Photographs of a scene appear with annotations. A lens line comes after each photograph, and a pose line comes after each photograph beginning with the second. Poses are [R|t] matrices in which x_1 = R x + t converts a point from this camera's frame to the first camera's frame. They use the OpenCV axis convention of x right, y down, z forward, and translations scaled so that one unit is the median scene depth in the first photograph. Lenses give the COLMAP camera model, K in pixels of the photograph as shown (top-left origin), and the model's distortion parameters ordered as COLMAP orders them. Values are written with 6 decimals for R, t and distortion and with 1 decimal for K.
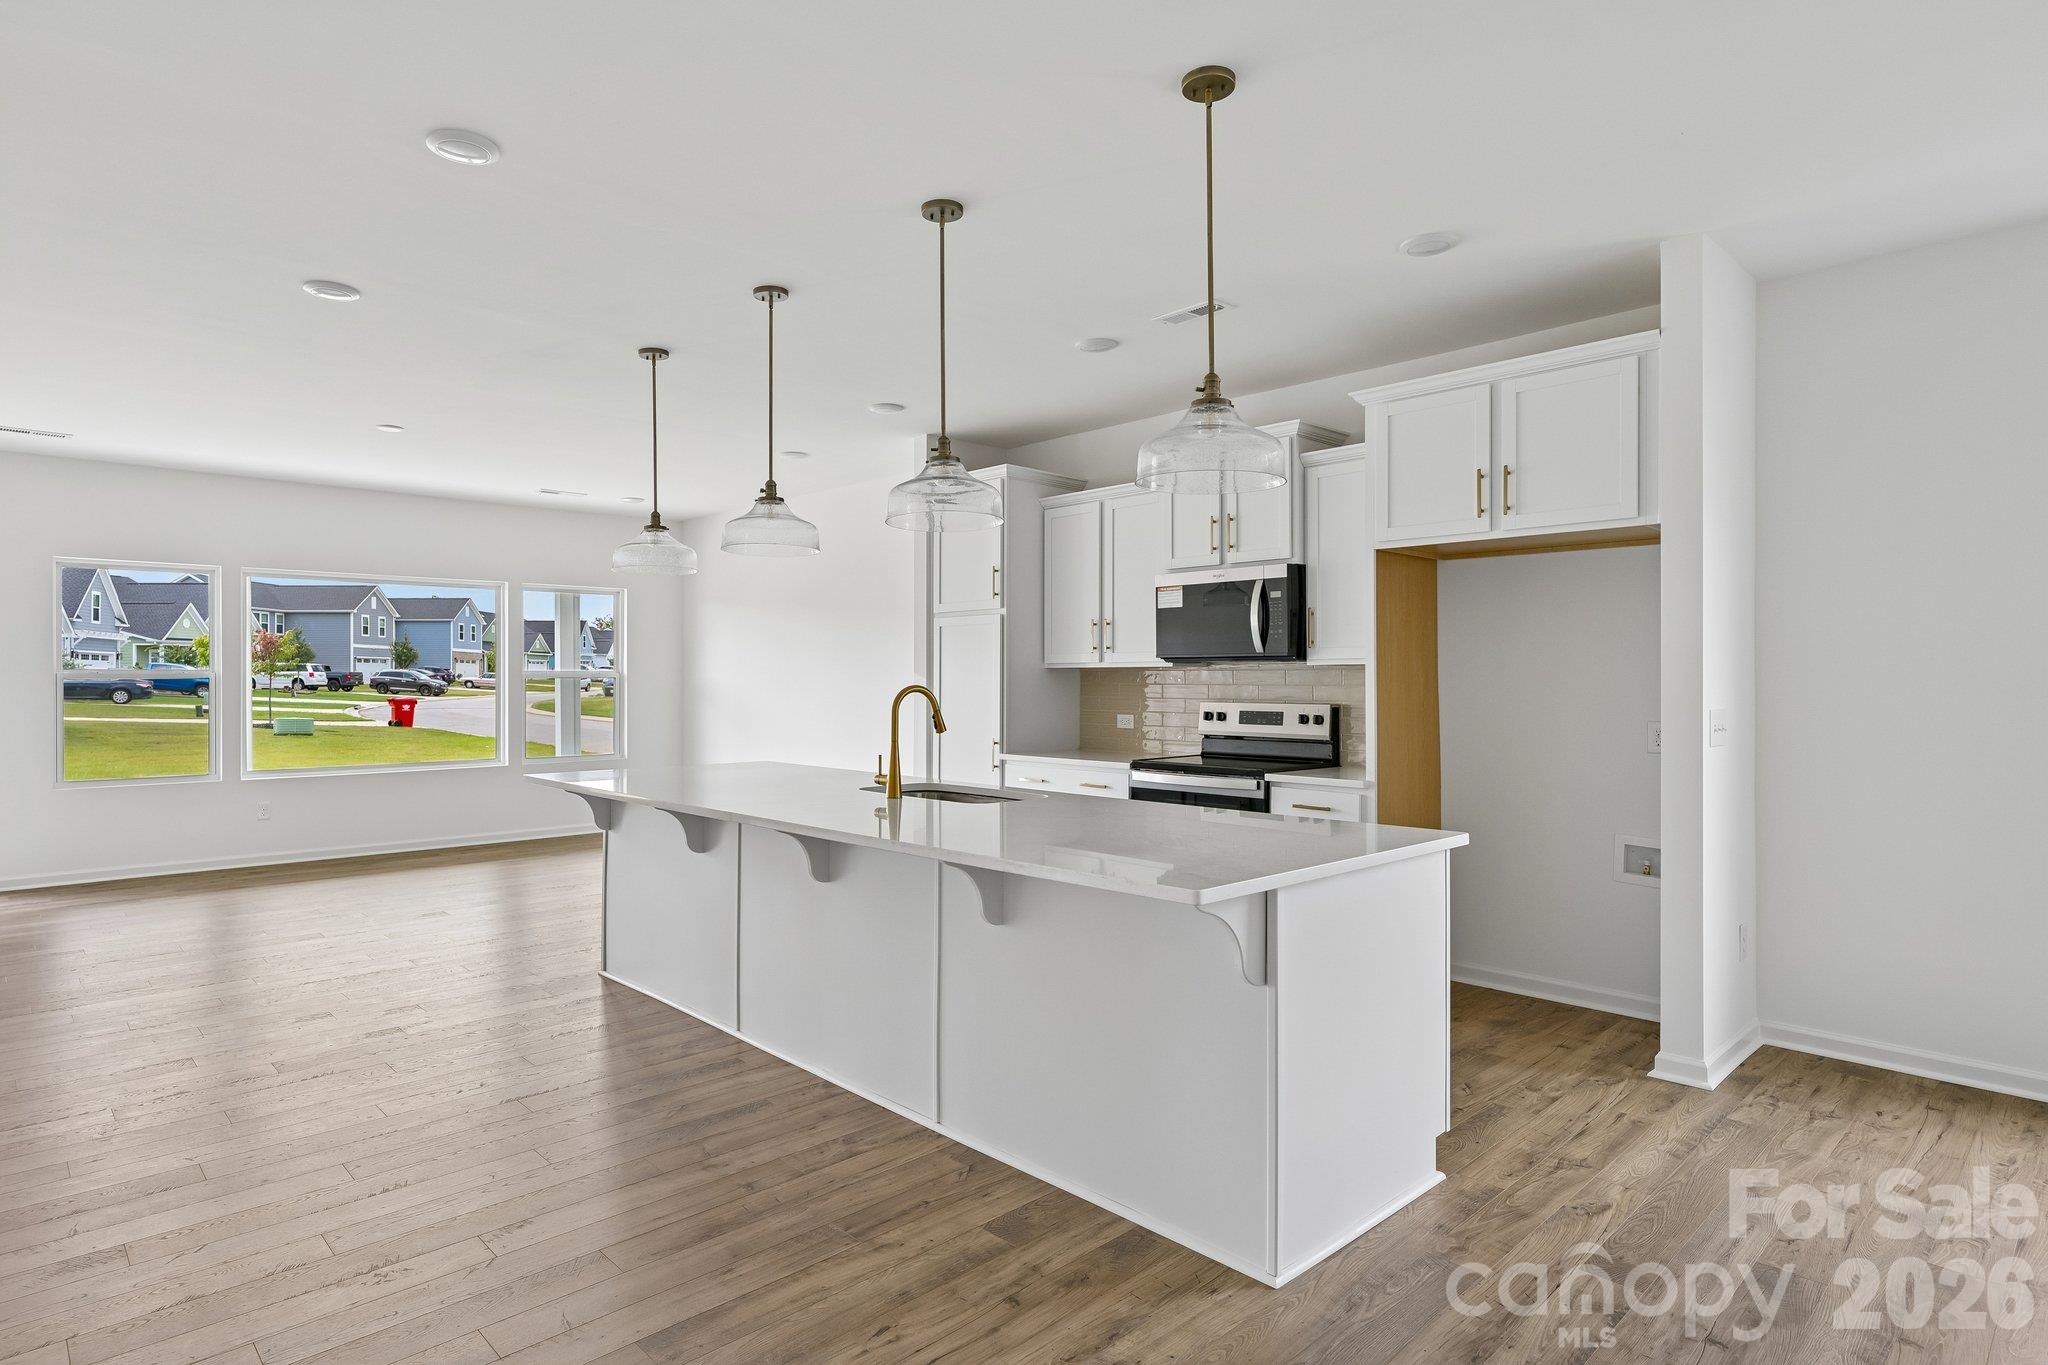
lens RADIAL K [[1092.7, 0, 1016.2], [0, 1092.7, 681.0], [0, 0, 1]] dist [-0.000180, -0.000991]
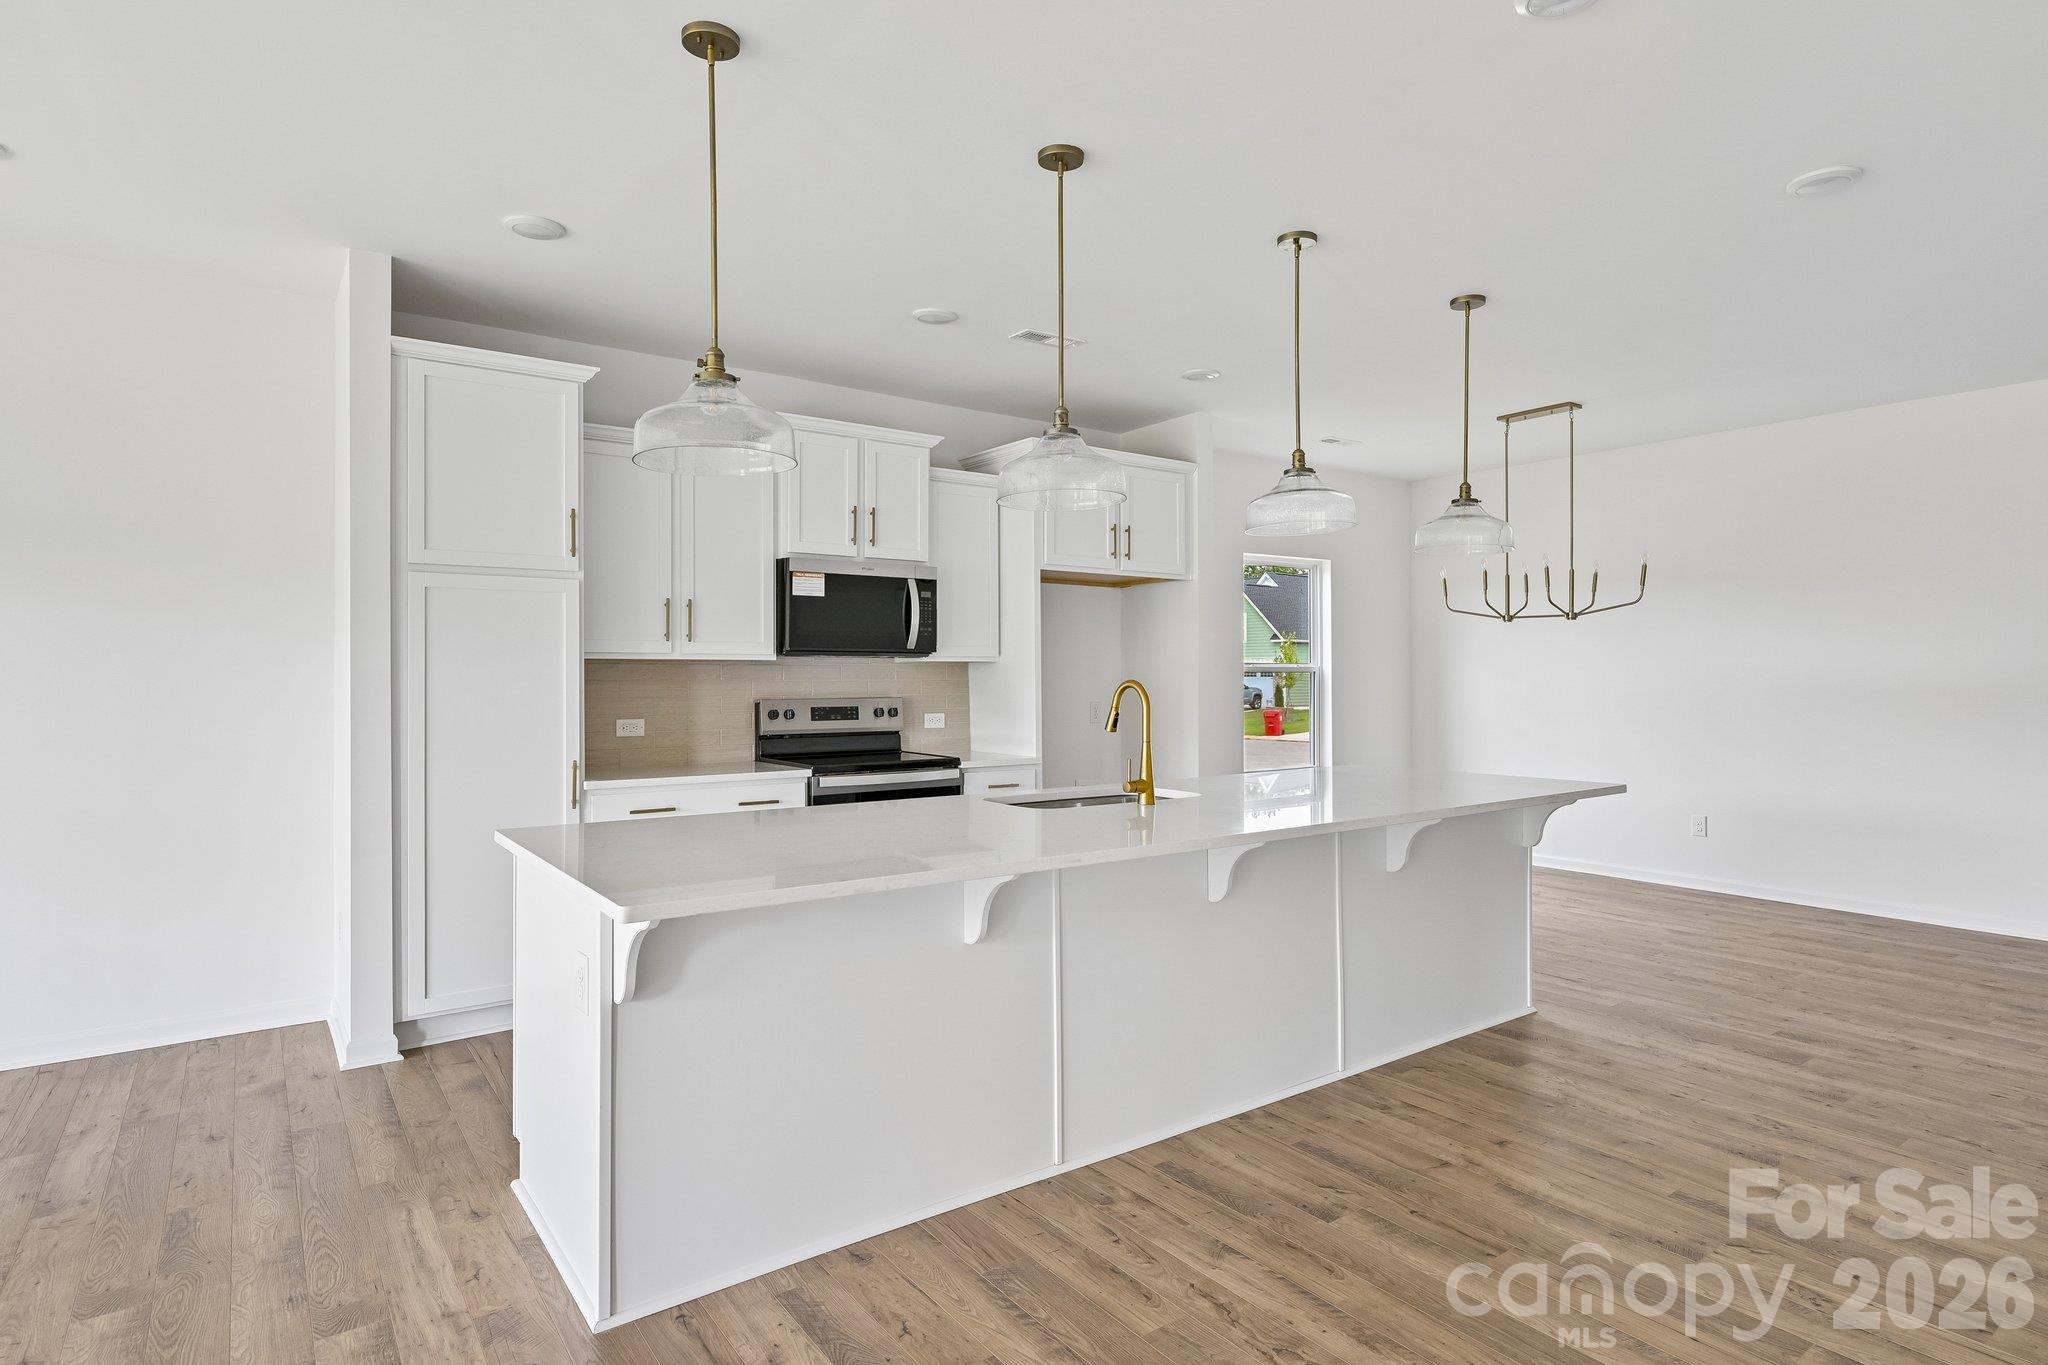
lens RADIAL K [[1092.7, 0, 1012.7], [0, 1092.7, 663.4], [0, 0, 1]] dist [-0.000180, -0.000991]
pose [[0.139532, 0.012022, 0.990145, -0.742804], [0.002793, 0.999918, -0.012535, 0.001316], [-0.990214, 0.004515, 0.139487, 0.712177]]
